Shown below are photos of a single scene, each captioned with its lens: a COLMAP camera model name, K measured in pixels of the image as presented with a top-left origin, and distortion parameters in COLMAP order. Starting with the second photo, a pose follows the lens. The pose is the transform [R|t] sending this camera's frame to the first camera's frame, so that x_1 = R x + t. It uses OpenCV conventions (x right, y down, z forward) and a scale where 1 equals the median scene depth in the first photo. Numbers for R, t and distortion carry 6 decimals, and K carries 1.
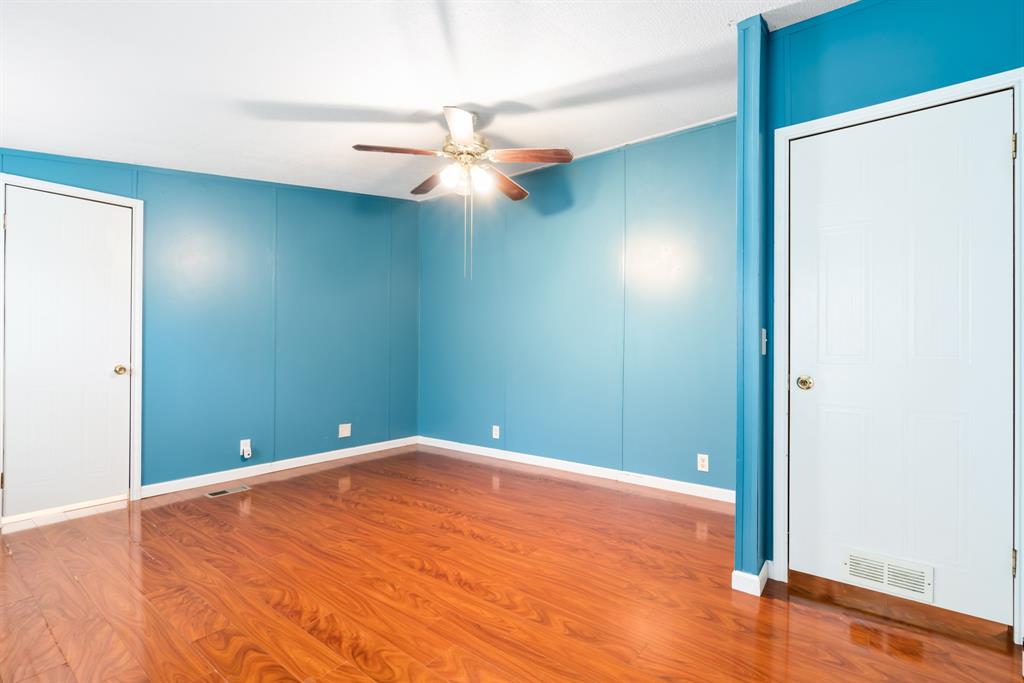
lens RADIAL K [[465.6, 0, 512.0], [0, 465.6, 341.5], [0, 0, 1]] dist [-0.001594, 0.001050]
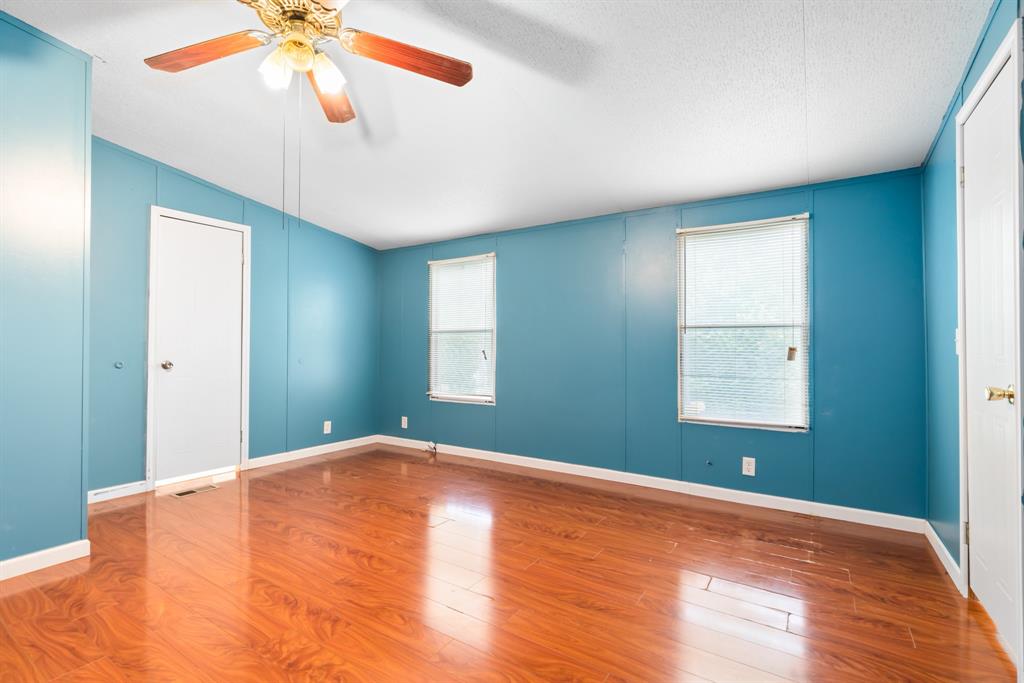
lens RADIAL K [[465.6, 0, 512.0], [0, 465.6, 341.5], [0, 0, 1]] dist [-0.001594, 0.001050]
pose [[-0.996787, -0.008622, -0.079637, -0.410976], [-0.006821, 0.999716, -0.022854, 0.030850], [0.079811, -0.022237, -0.996562, 2.023199]]
